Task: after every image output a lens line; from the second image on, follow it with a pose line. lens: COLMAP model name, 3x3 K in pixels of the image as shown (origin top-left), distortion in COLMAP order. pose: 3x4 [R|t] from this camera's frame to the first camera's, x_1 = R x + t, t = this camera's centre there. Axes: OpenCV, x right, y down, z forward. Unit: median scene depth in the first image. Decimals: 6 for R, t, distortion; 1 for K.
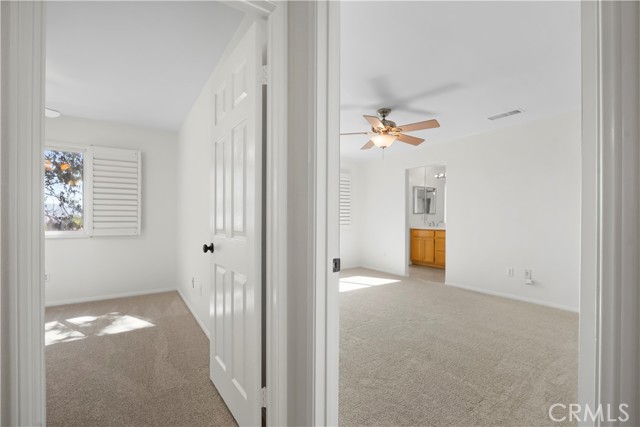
lens RADIAL K [[290.8, 0, 320.3], [0, 290.8, 220.0], [0, 0, 1]] dist [-0.001080, -0.000076]
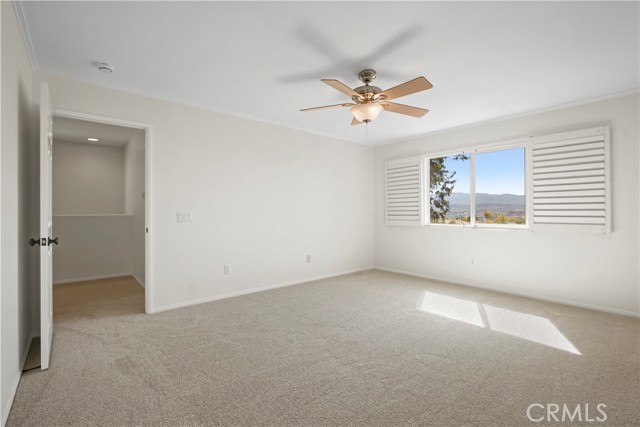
lens RADIAL K [[294.5, 0, 321.1], [0, 294.5, 210.8], [0, 0, 1]] dist [-0.000830, -0.000223]
pose [[0.092848, 0.003027, -0.995676, 0.852199], [-0.004077, 0.999988, 0.002660, -0.014337], [0.995672, 0.003813, 0.092859, 0.701429]]
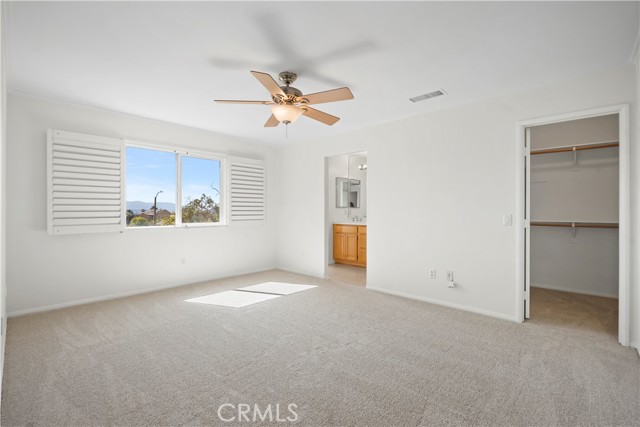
lens RADIAL K [[294.5, 0, 321.1], [0, 294.5, 210.8], [0, 0, 1]] dist [-0.000830, -0.000223]
pose [[0.974224, 0.001909, 0.225576, 0.115680], [-0.000293, 0.999974, -0.007196, -0.008169], [-0.225583, 0.006945, 0.974199, 0.194562]]
